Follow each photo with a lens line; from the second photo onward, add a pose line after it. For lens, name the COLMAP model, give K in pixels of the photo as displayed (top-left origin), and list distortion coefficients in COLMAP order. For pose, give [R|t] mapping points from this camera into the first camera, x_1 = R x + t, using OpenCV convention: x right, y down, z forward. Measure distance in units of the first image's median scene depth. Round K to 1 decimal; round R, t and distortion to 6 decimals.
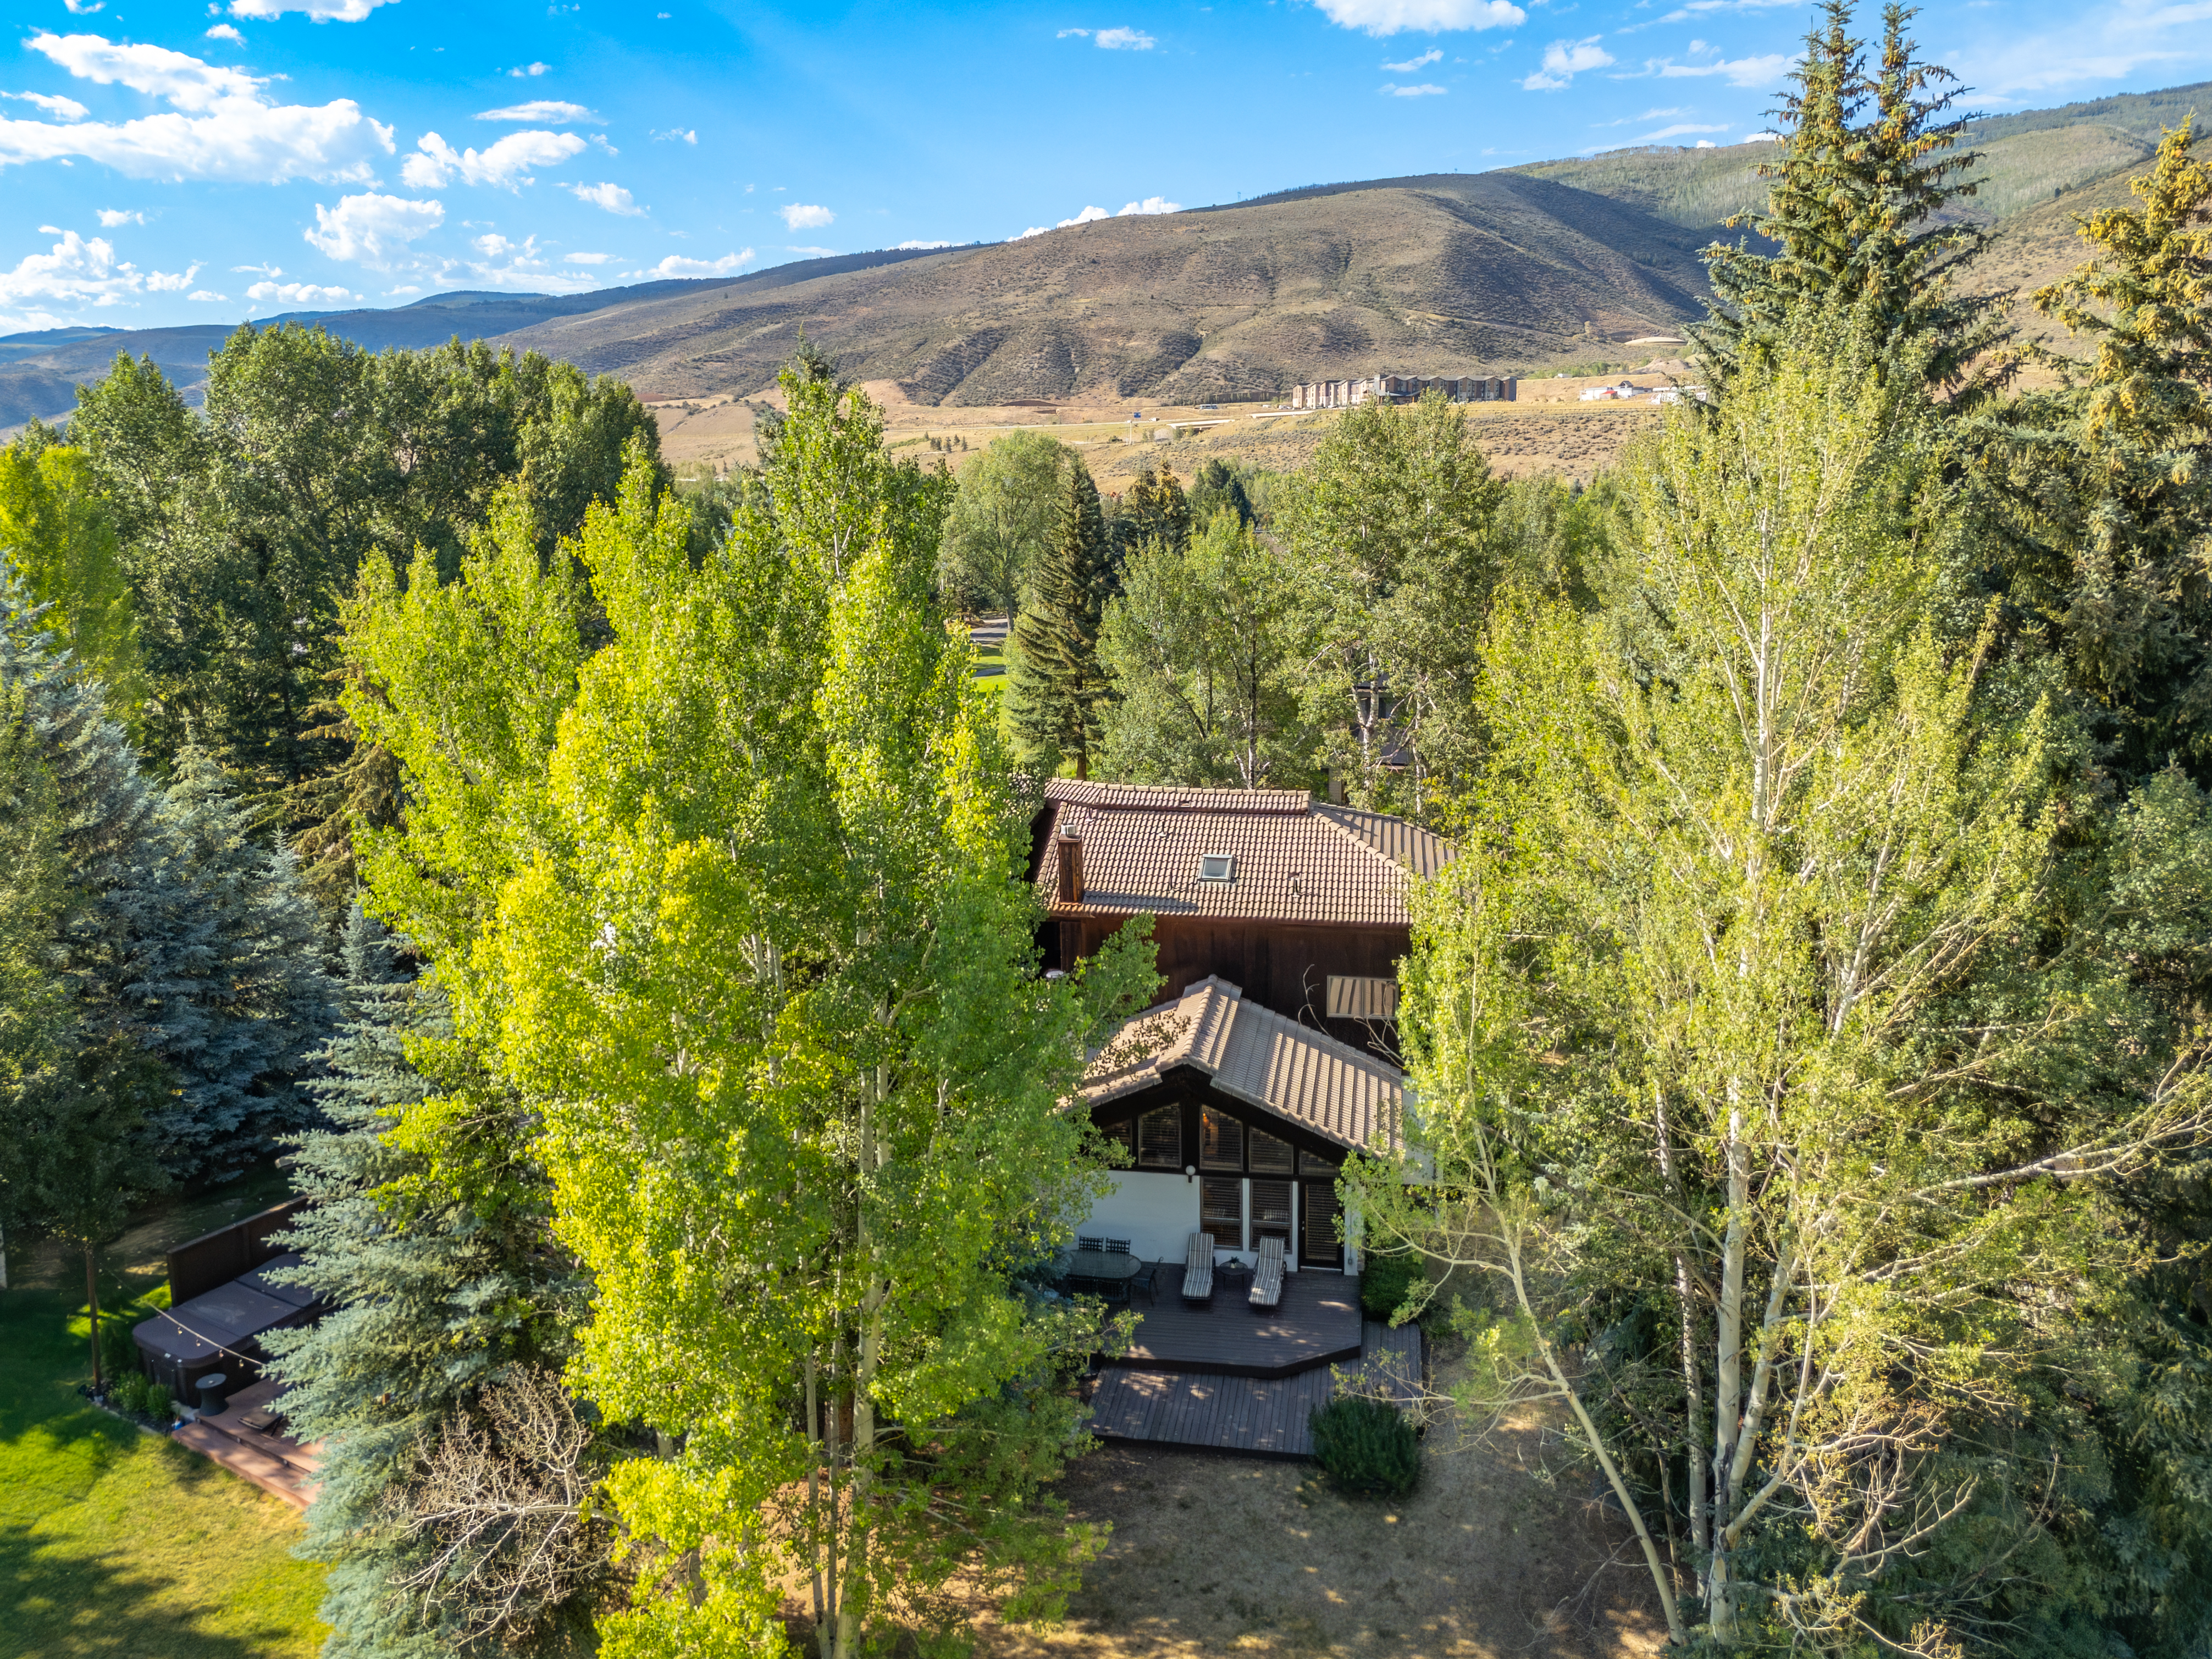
lens RADIAL K [[1689.4, 0, 1100.5], [0, 1689.4, 844.6], [0, 0, 1]] dist [0.055208, -0.047819]
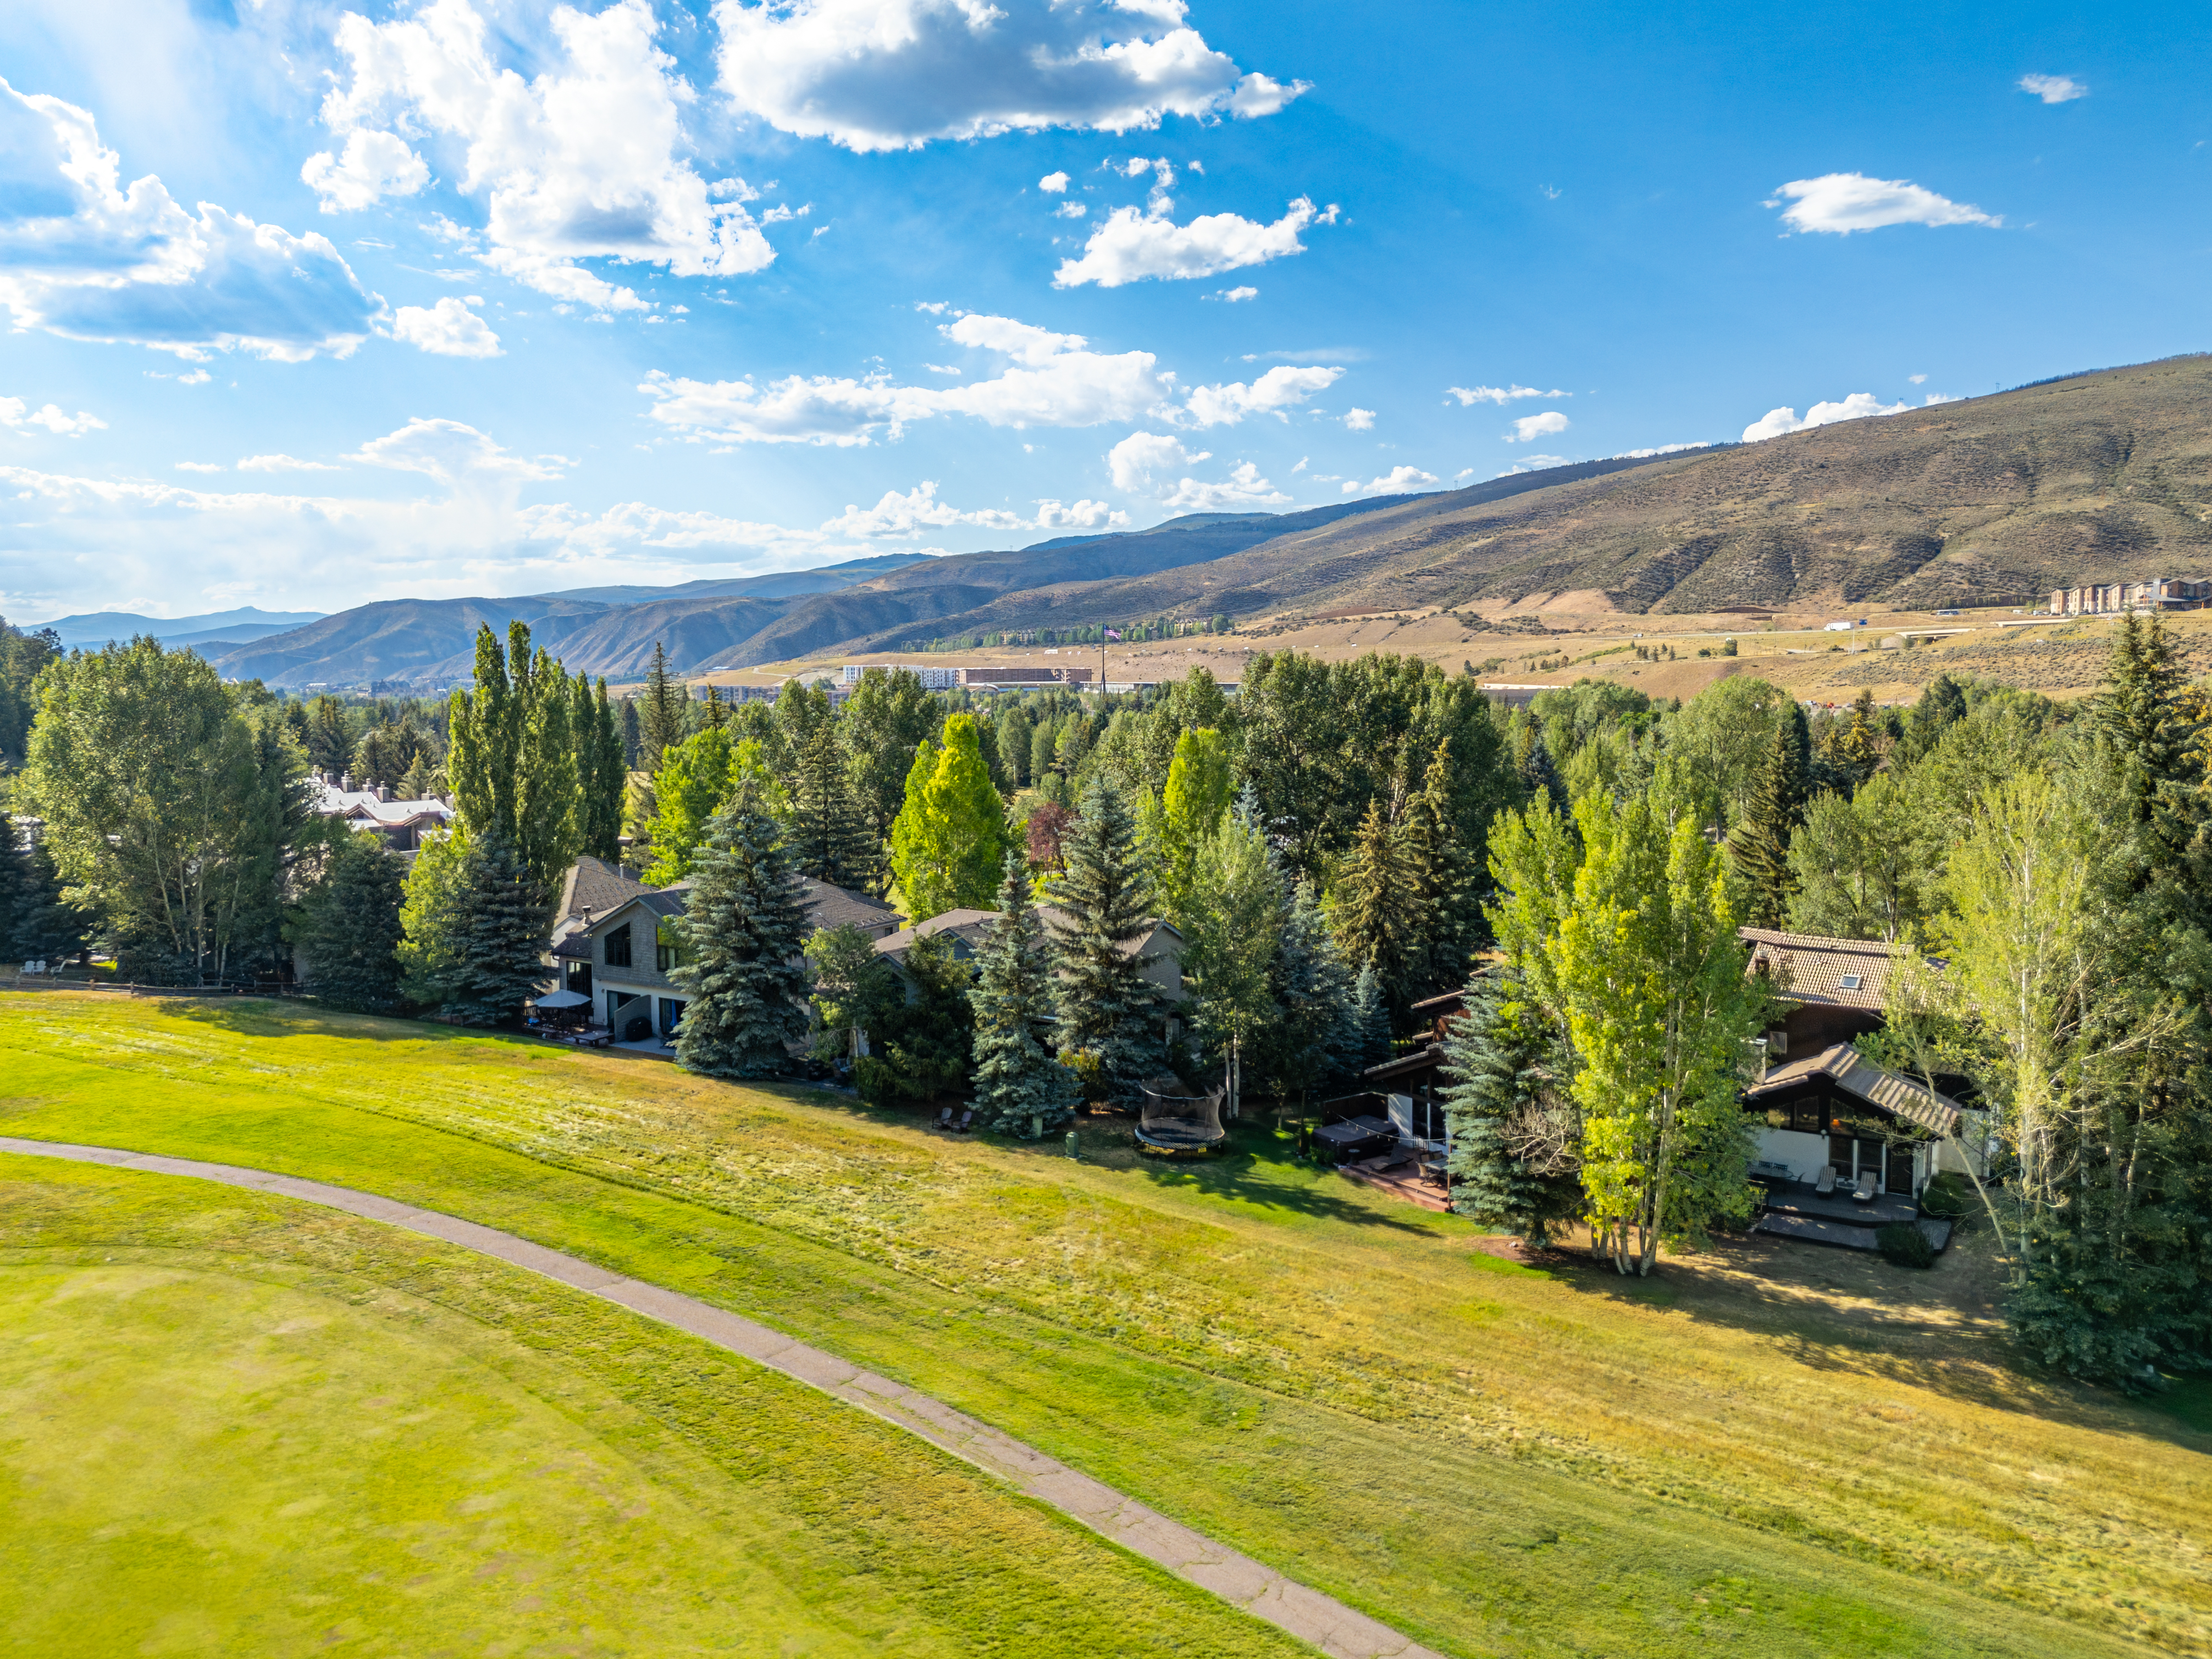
lens RADIAL K [[1689.4, 0, 1098.3], [0, 1689.4, 815.6], [0, 0, 1]] dist [0.055208, -0.047819]
pose [[0.921015, 0.039398, -0.387531, 0.012033], [-0.089981, 0.989483, -0.113258, 0.050466], [0.378993, 0.139183, 0.914873, -0.425377]]
